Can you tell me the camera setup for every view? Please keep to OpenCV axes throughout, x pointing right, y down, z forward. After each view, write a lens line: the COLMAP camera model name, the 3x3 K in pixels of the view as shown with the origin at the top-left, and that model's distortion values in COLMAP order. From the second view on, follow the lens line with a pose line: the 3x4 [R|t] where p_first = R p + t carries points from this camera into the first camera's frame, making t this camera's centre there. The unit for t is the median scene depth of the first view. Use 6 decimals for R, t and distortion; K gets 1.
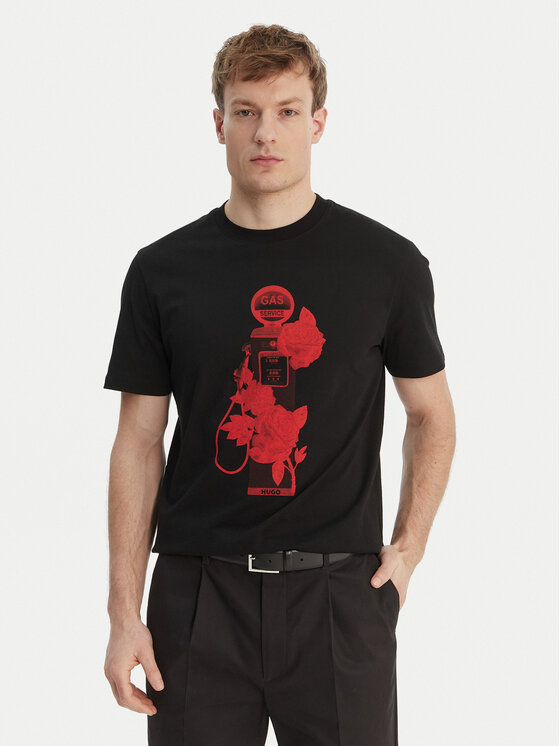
lens RADIAL K [[869.0, 0, 276.8], [0, 869.0, 367.8], [0, 0, 1]] dist [-0.012060, 0.000000]
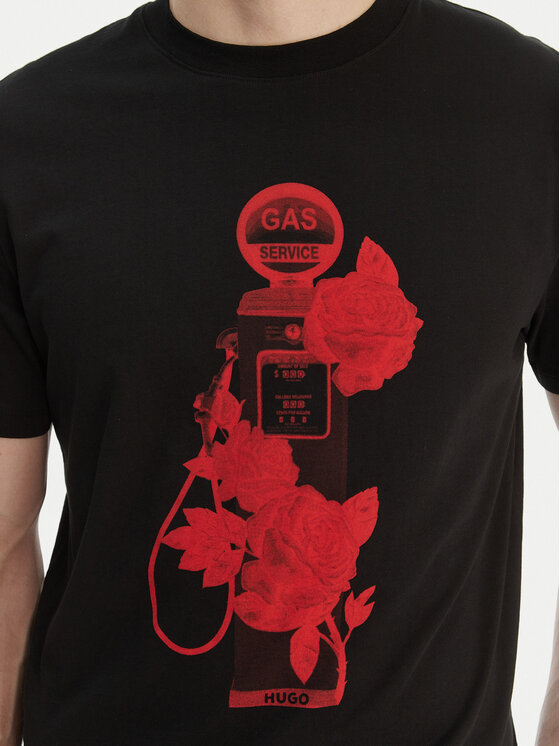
lens RADIAL K [[1185.4, 0, 282.9], [0, 1185.4, 378.0], [0, 0, 1]] dist [0.047786, 0.000000]
pose [[0.999738, 0.001672, 0.022820, -0.021094], [-0.003846, 0.995418, 0.095538, -0.058188], [-0.022556, -0.095601, 0.995164, 0.449202]]
